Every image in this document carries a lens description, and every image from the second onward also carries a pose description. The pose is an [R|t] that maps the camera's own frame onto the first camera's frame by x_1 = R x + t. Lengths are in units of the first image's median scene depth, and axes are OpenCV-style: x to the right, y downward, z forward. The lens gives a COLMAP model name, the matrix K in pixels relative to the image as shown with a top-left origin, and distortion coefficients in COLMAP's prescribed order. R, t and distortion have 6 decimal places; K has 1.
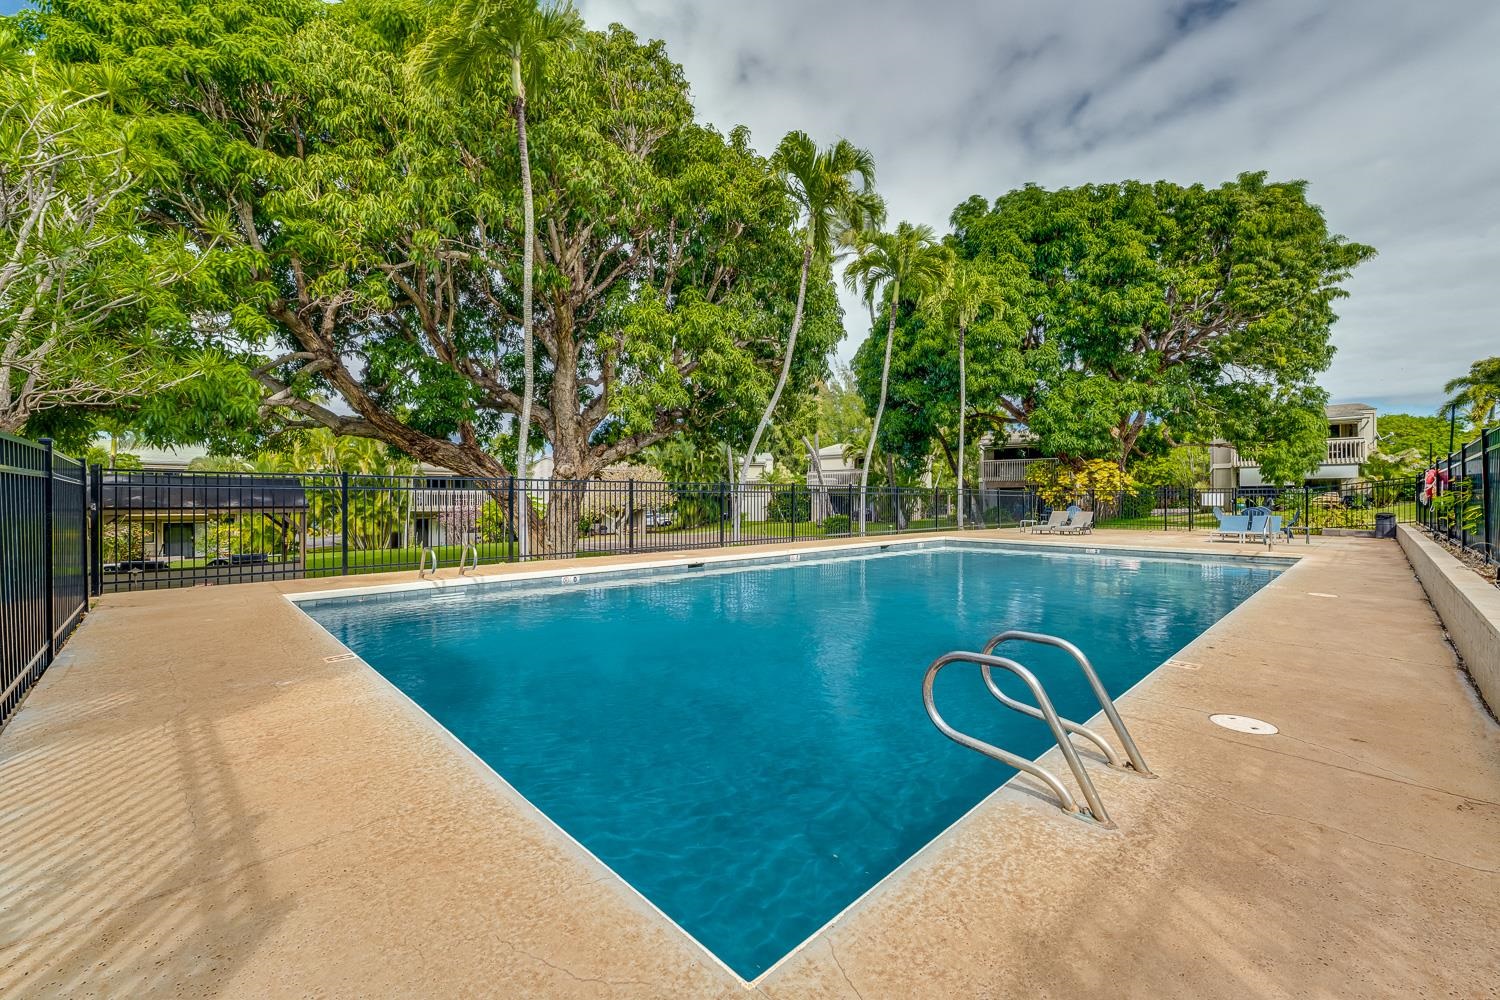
lens RADIAL K [[593.1, 0, 750.0], [0, 593.1, 500.0], [0, 0, 1]] dist [-0.001140, -0.000153]
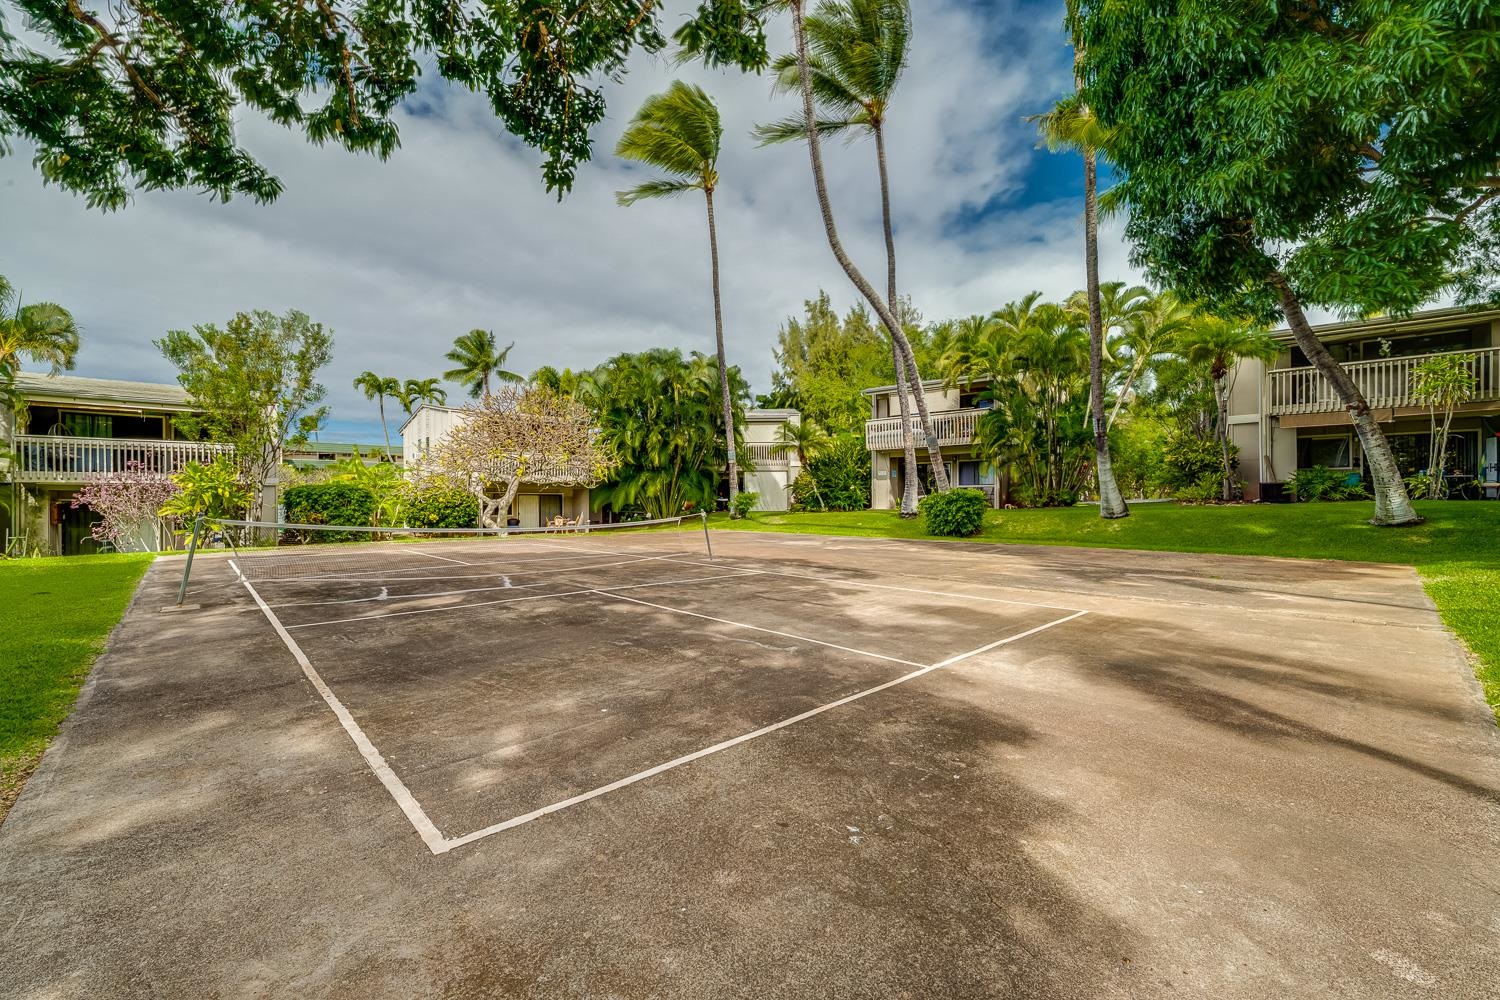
lens RADIAL K [[593.1, 0, 750.0], [0, 593.1, 500.0], [0, 0, 1]] dist [-0.001140, -0.000153]
pose [[0.999472, -0.004319, -0.032198, 0.006456], [0.004480, 0.999978, 0.004930, 0.024340], [0.032176, -0.005071, 0.999469, 0.441477]]
